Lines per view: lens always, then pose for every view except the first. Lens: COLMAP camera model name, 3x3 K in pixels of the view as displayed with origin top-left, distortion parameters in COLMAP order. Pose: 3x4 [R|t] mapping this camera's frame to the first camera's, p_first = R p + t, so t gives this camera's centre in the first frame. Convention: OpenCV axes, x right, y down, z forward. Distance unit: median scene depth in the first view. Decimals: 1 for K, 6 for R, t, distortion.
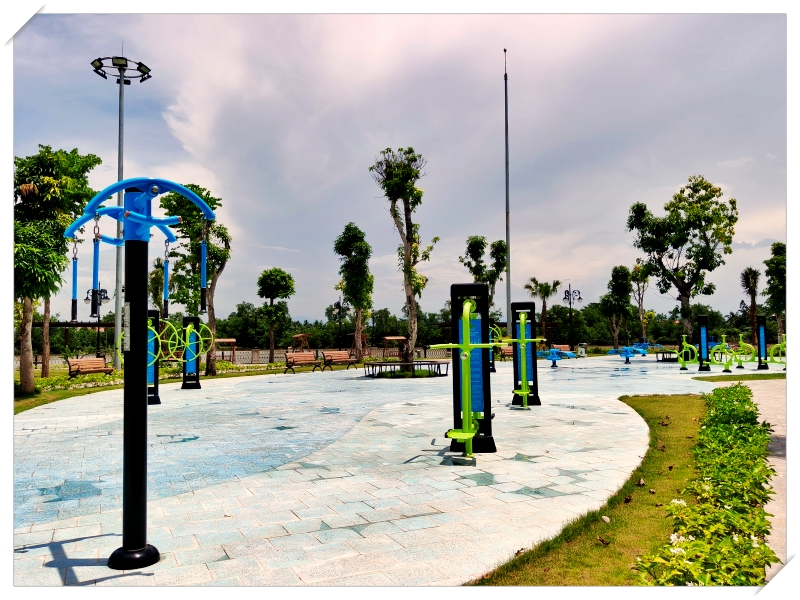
lens RADIAL K [[644.3, 0, 400.0], [0, 644.3, 300.0], [0, 0, 1]] dist [0.004344, -0.004564]
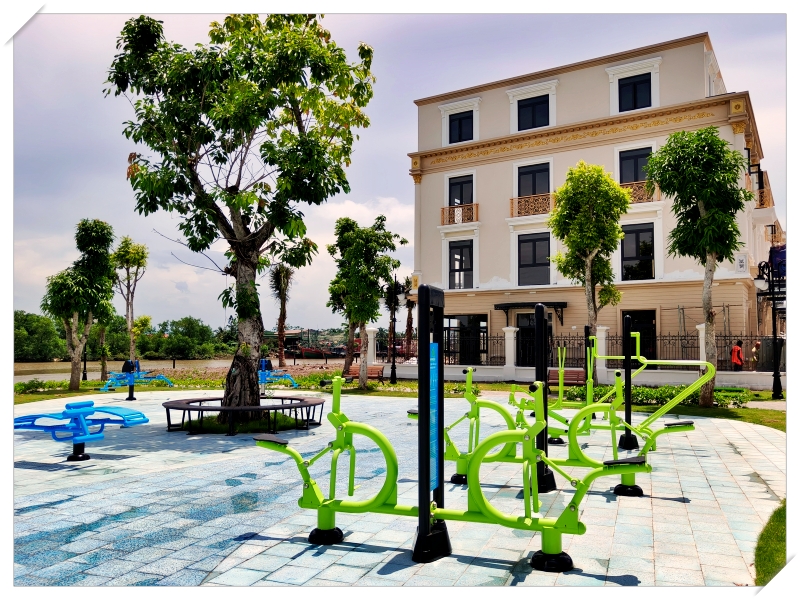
lens RADIAL K [[632.7, 0, 400.0], [0, 632.7, 300.0], [0, 0, 1]] dist [0.060747, -0.110460]
pose [[0.722837, 0.061896, 0.688241, 0.198462], [-0.046517, 0.998080, -0.040906, 0.023510], [-0.689451, -0.002447, 0.724328, 0.536924]]
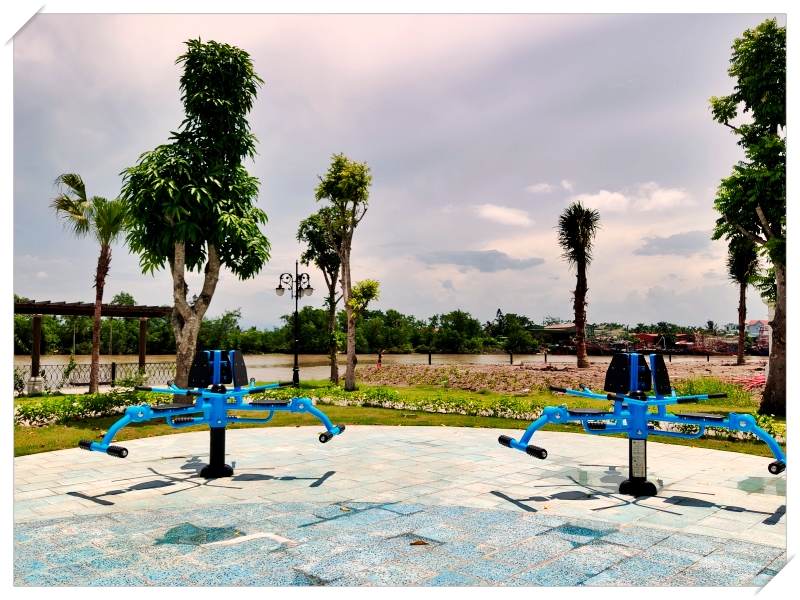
lens RADIAL K [[627.2, 0, 399.0], [0, 627.2, 291.0], [0, 0, 1]] dist [0.009194, -0.002233]
pose [[0.940709, 0.045707, 0.336120, 0.384458], [-0.037202, 0.998805, -0.031702, 0.049025], [-0.337168, 0.017317, 0.941285, 0.883871]]
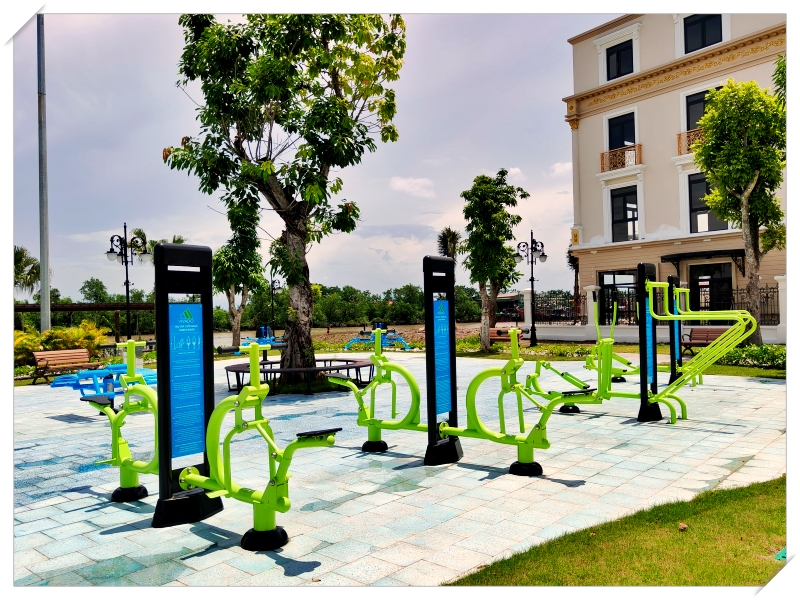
lens RADIAL K [[634.7, 0, 400.0], [0, 634.7, 300.0], [0, 0, 1]] dist [0.003646, 0.003605]
pose [[0.918019, -0.006279, 0.396487, 0.285174], [-0.004344, 0.999655, 0.025888, 0.022473], [-0.396513, -0.025488, 0.917675, 0.494662]]
